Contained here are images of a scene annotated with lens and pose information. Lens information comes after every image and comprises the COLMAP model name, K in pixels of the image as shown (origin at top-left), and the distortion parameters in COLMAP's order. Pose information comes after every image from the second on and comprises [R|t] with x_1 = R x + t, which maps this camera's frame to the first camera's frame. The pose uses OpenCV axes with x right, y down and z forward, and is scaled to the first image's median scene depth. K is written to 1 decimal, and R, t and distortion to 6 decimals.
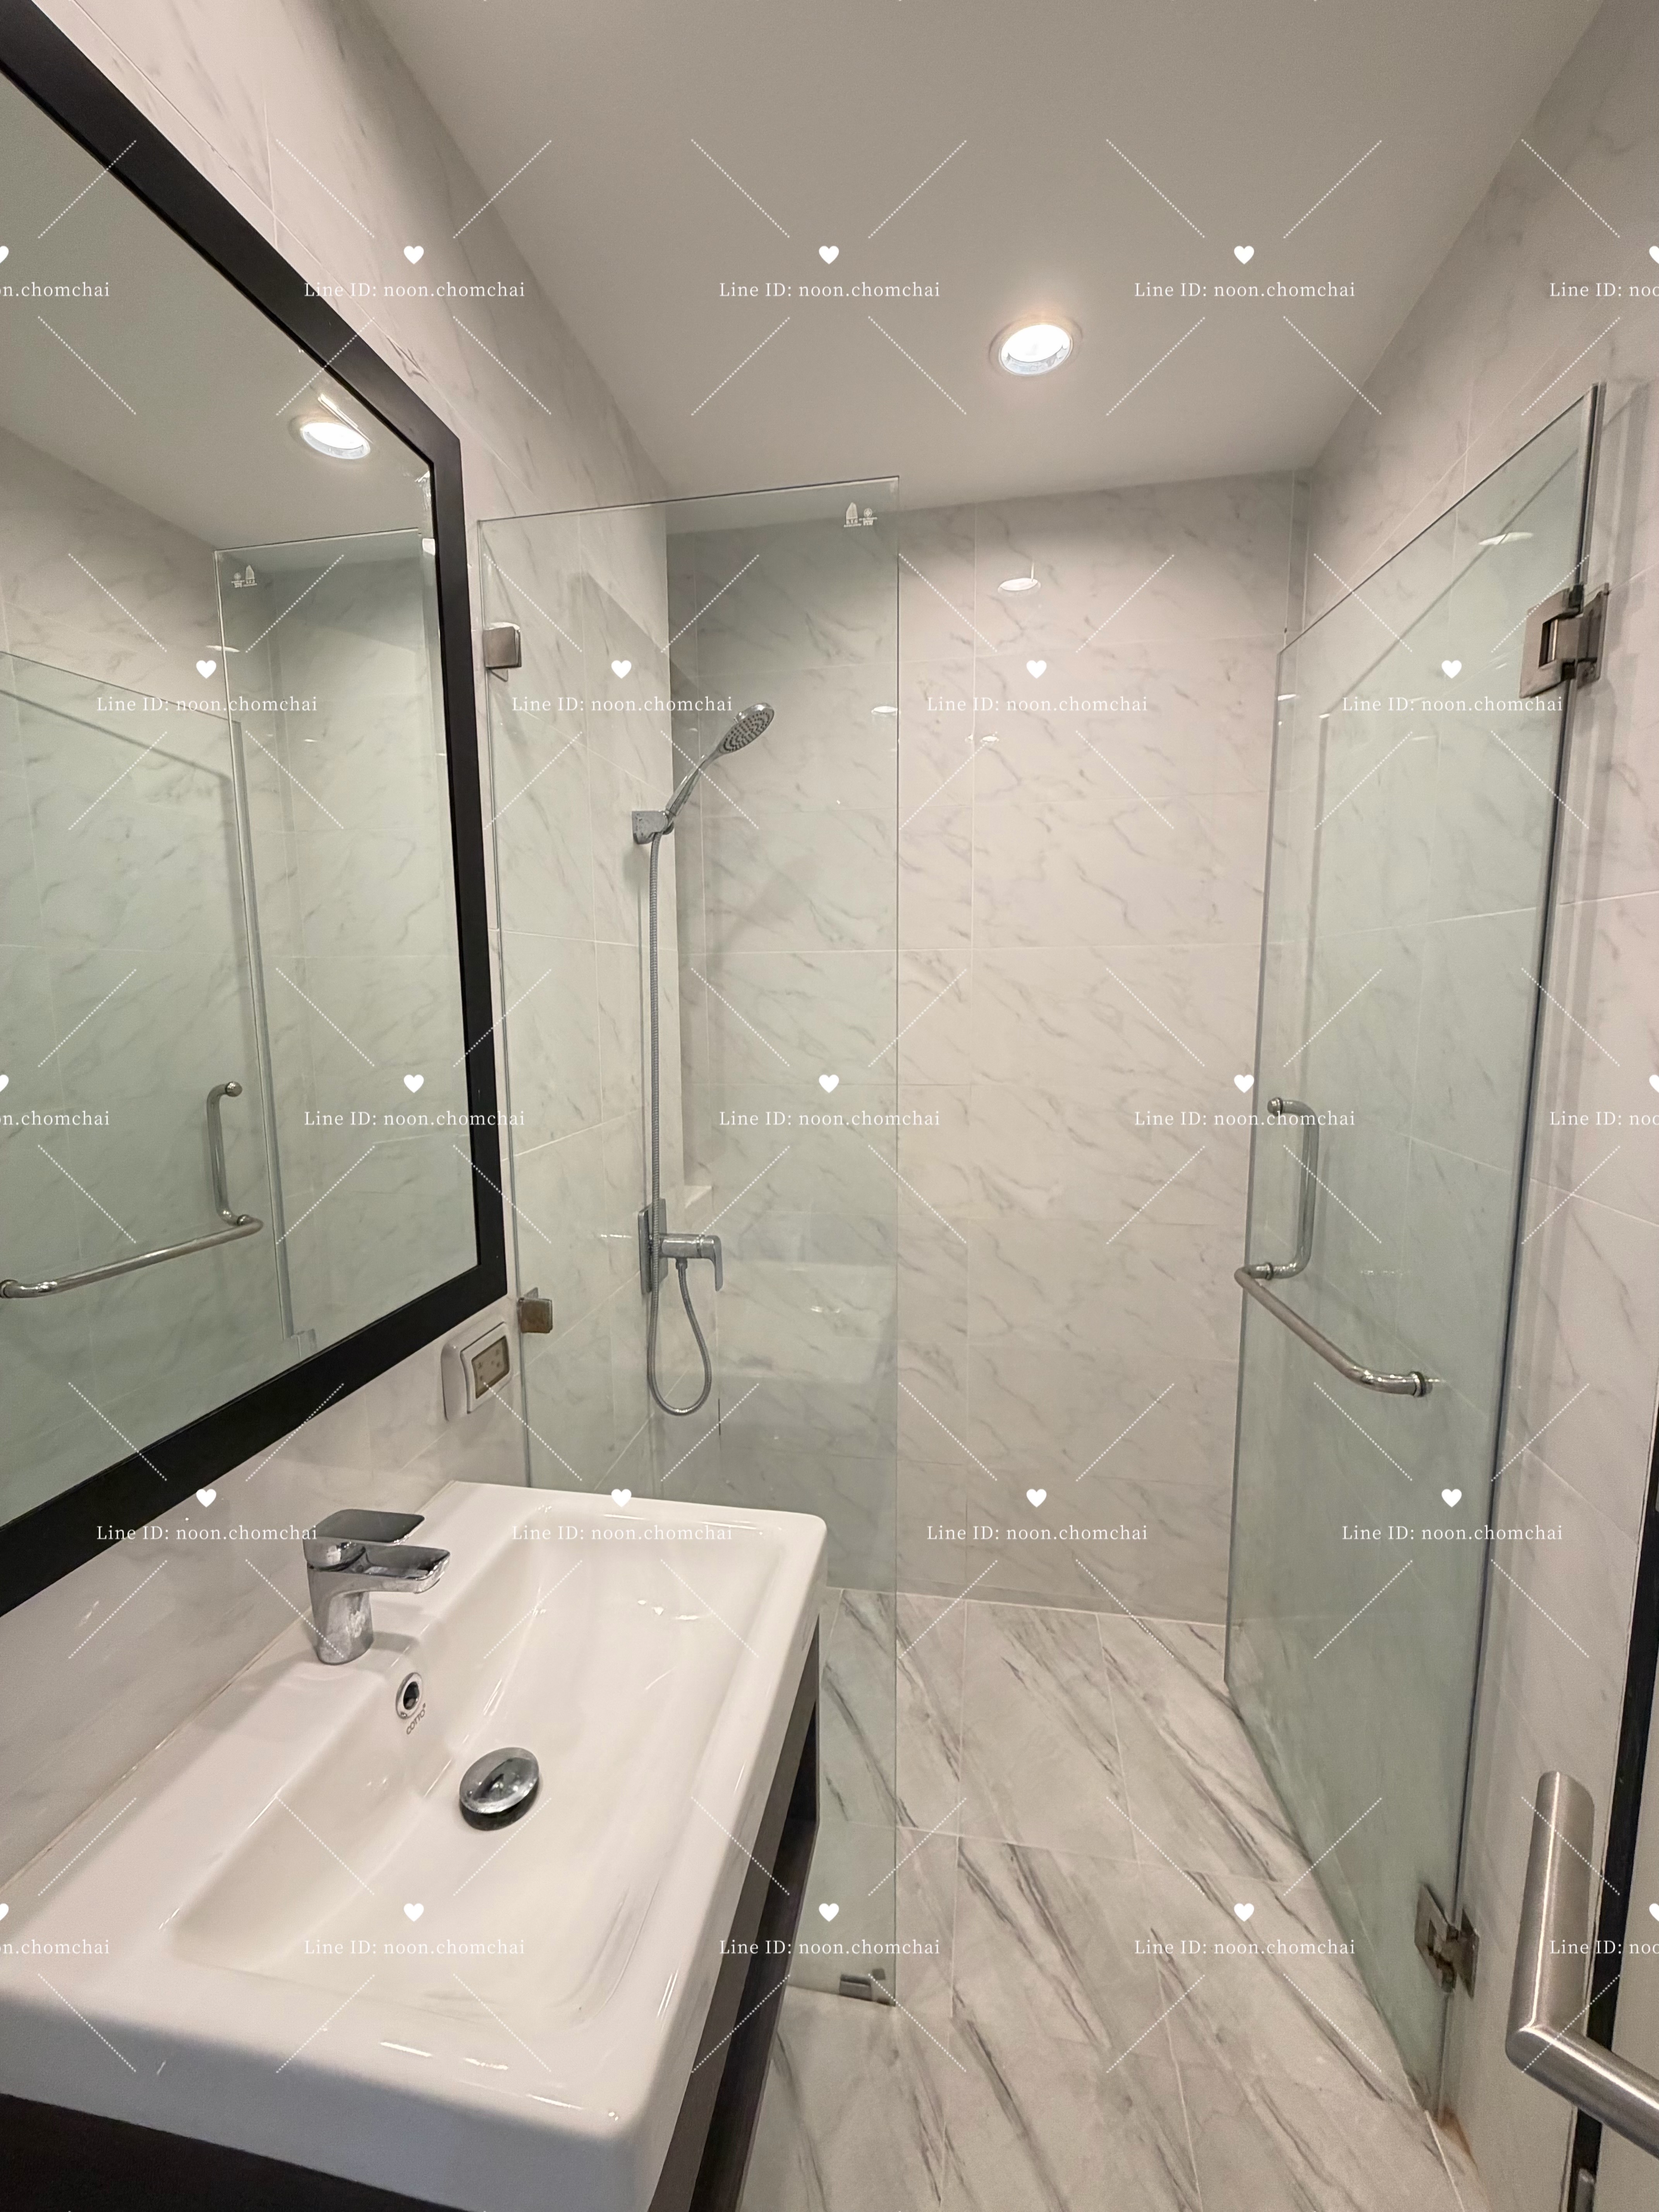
lens RADIAL K [[879.8, 0, 828.8], [0, 879.8, 1101.1], [0, 0, 1]] dist [-0.001396, 0.000238]
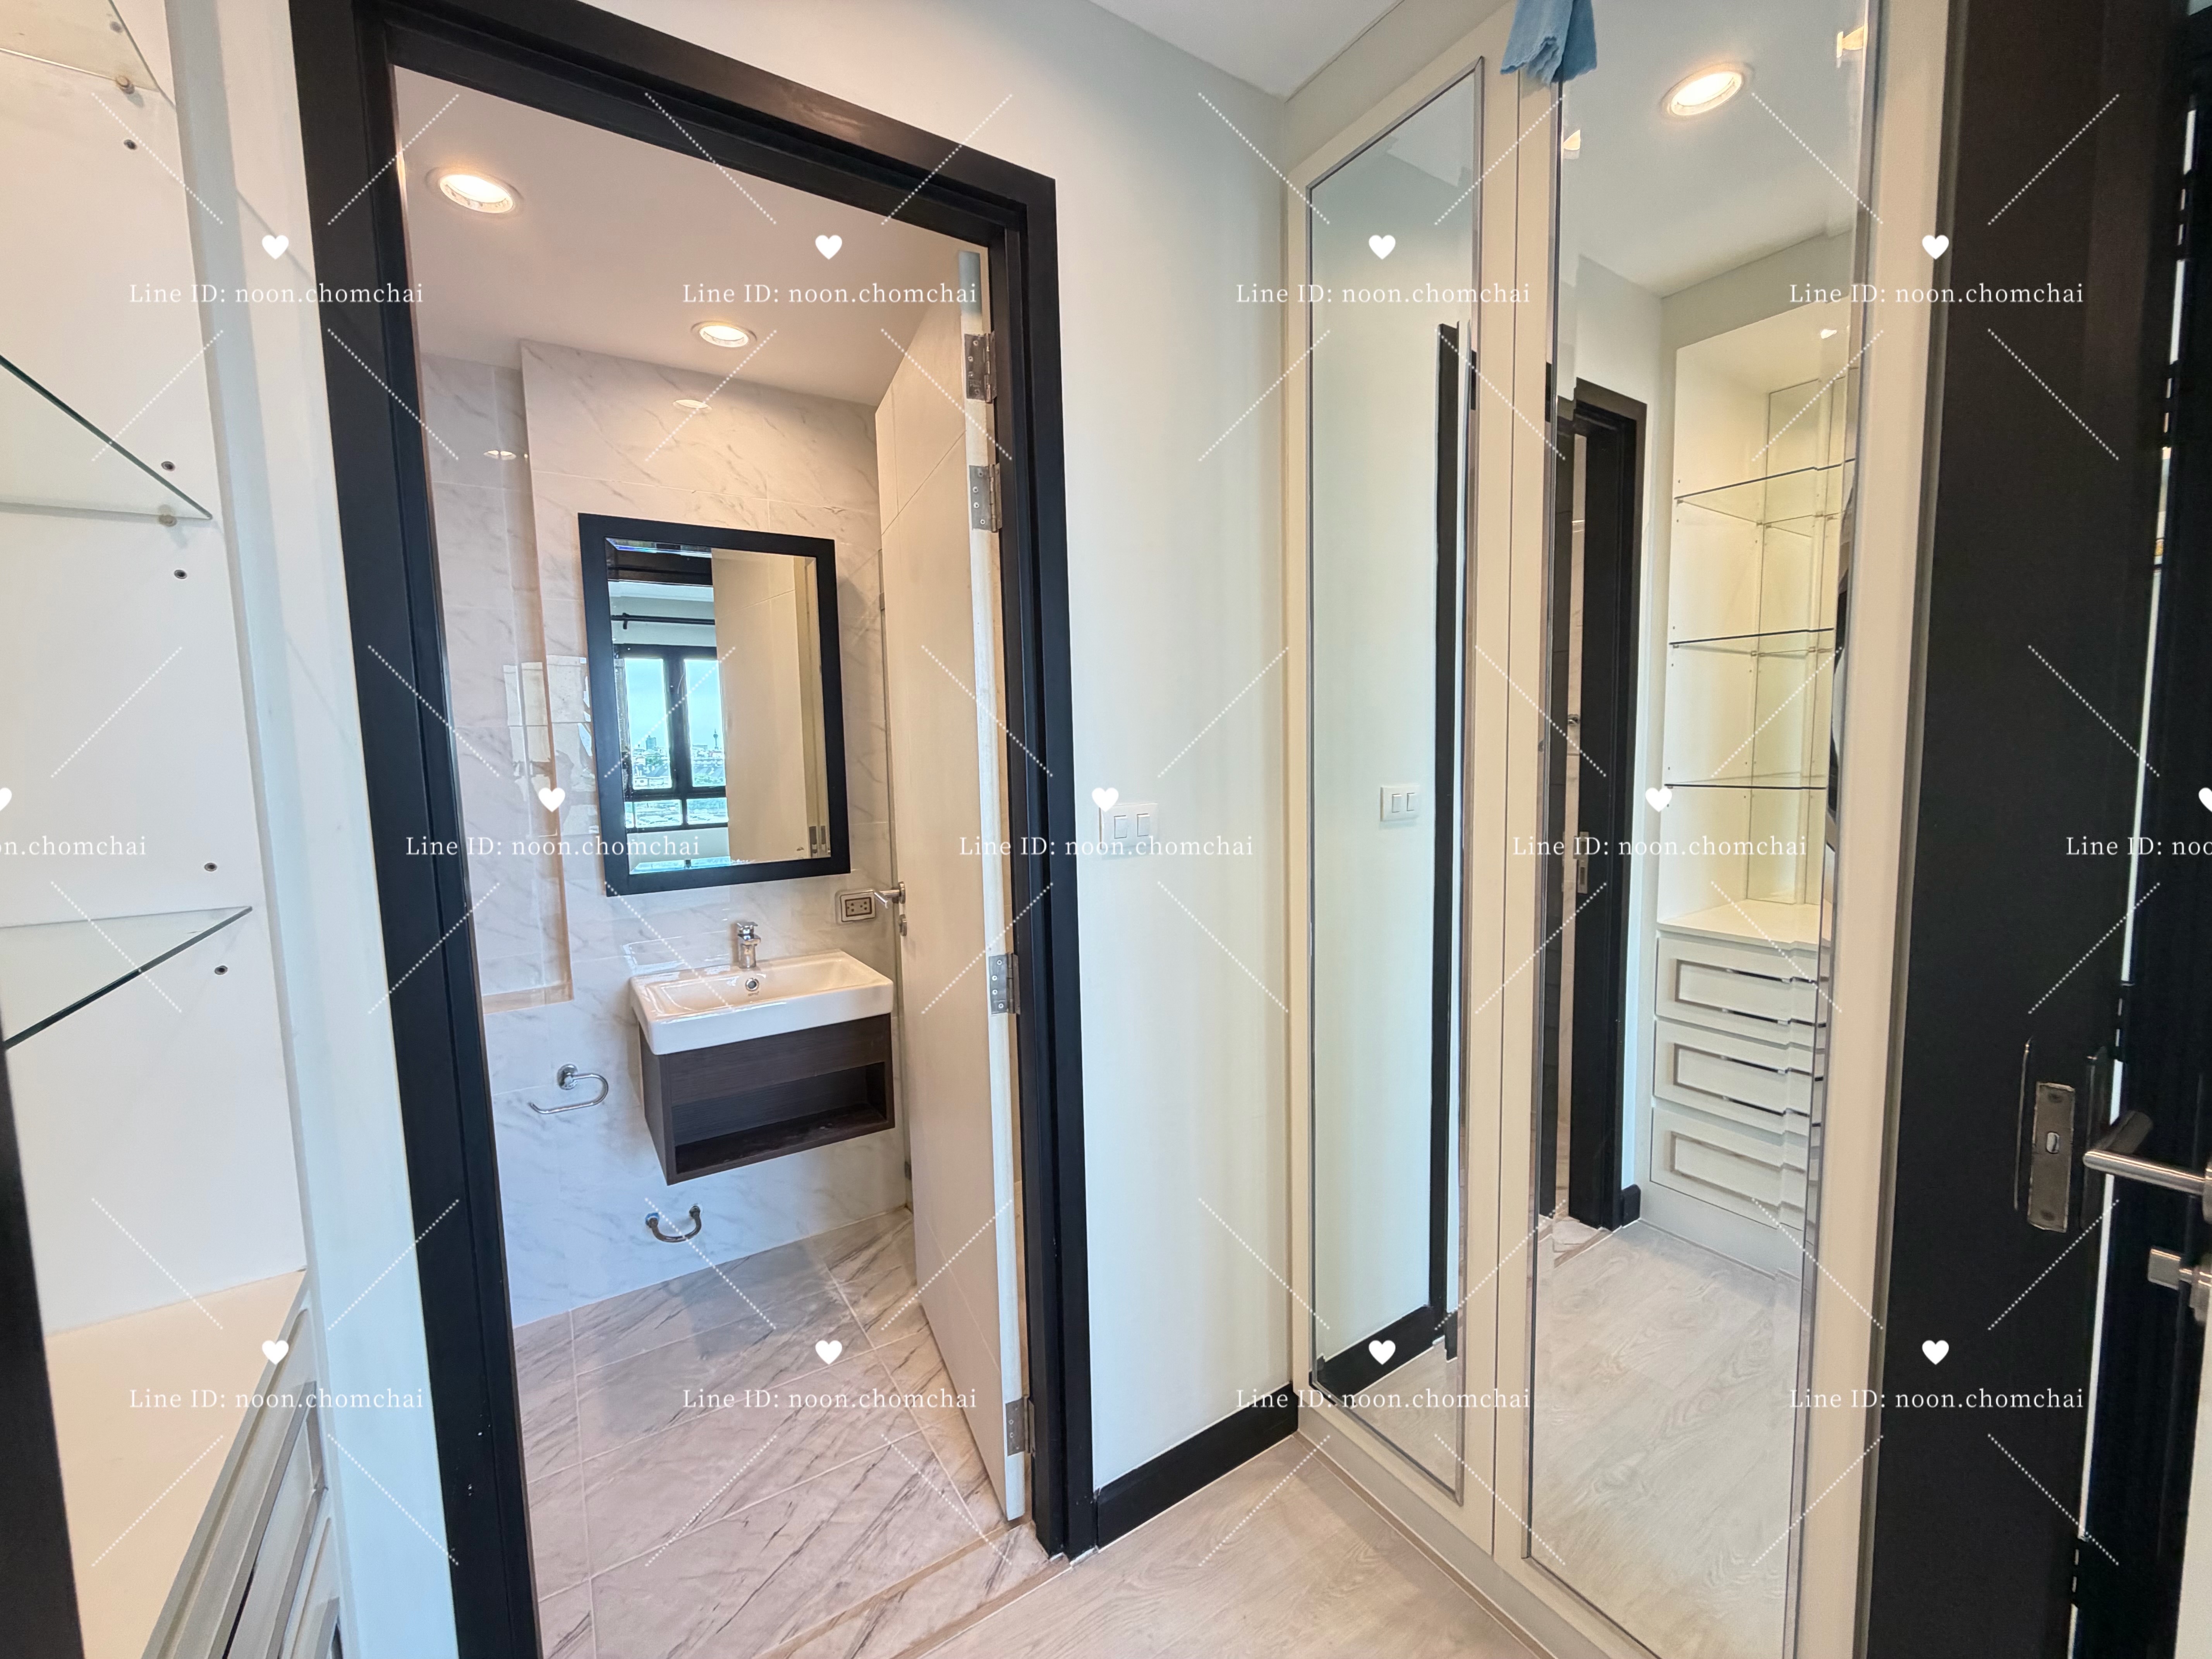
lens RADIAL K [[879.8, 0, 1100.8], [0, 879.8, 827.7], [0, 0, 1]] dist [-0.001396, 0.000238]
pose [[0.686800, 0.070909, -0.723380, 1.883818], [-0.079953, 0.996561, 0.021777, -0.014818], [0.722436, 0.042880, 0.690107, -0.181925]]
